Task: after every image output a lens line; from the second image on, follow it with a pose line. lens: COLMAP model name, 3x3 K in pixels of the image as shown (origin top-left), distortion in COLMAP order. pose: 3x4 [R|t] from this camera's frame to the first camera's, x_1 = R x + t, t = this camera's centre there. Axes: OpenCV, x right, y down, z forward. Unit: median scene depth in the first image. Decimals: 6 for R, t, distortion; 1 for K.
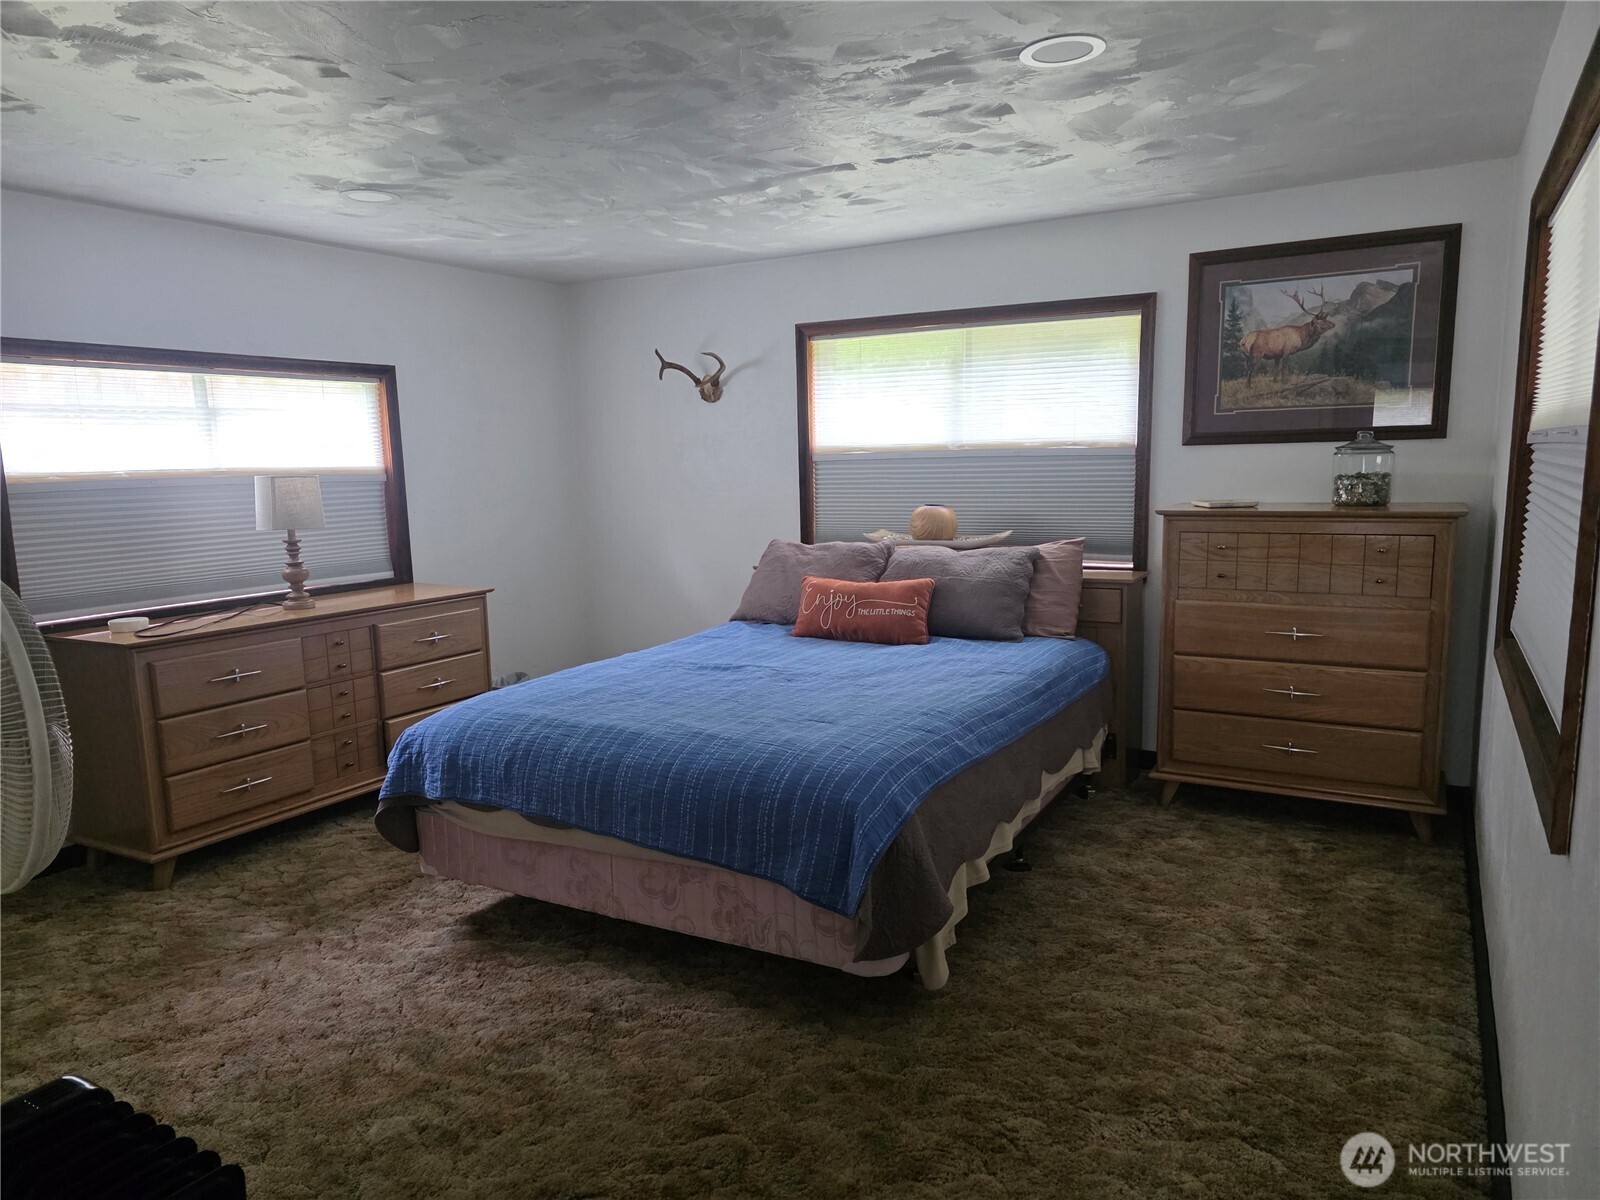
lens RADIAL K [[1063.9, 0, 799.1], [0, 1063.9, 611.4], [0, 0, 1]] dist [0.061179, -0.032193]
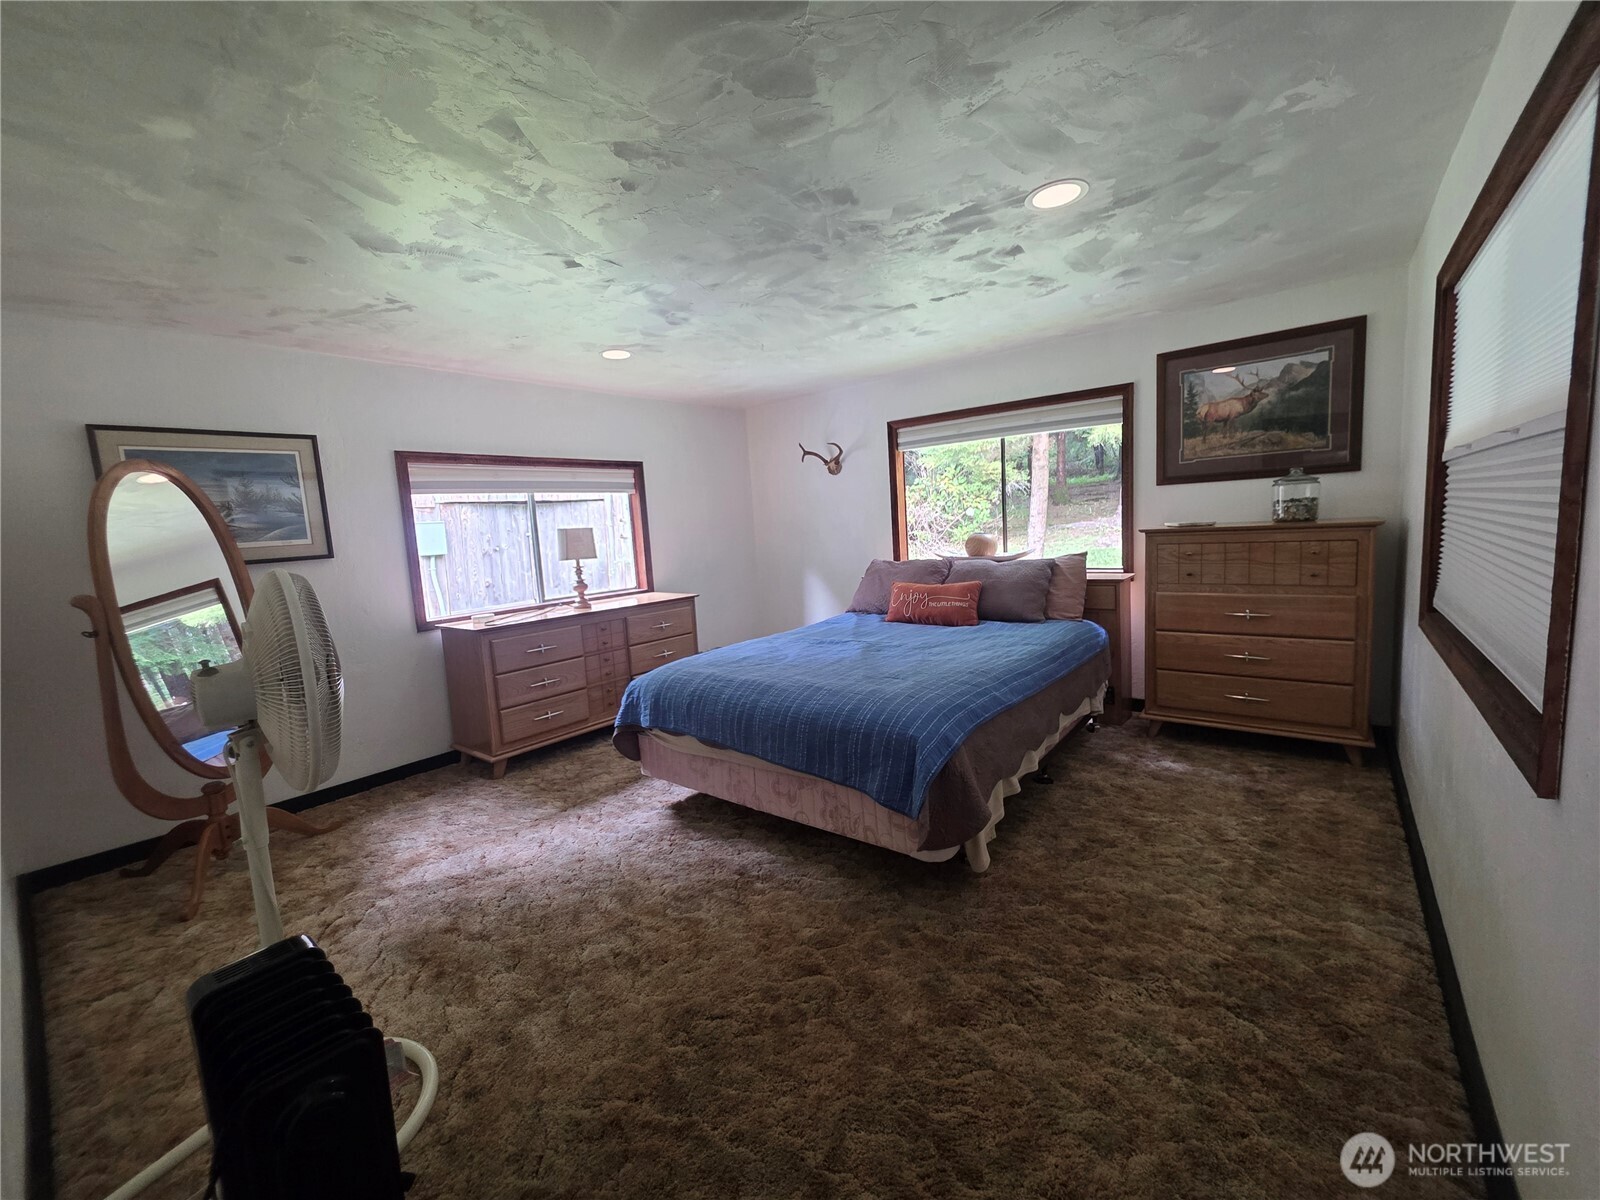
lens RADIAL K [[641.4, 0, 804.7], [0, 641.4, 592.0], [0, 0, 1]] dist [0.003635, 0.001313]
pose [[0.987387, -0.019416, -0.157131, 0.035956], [0.014493, 0.999370, -0.032411, 0.013656], [0.157662, 0.029724, 0.987046, 0.120327]]
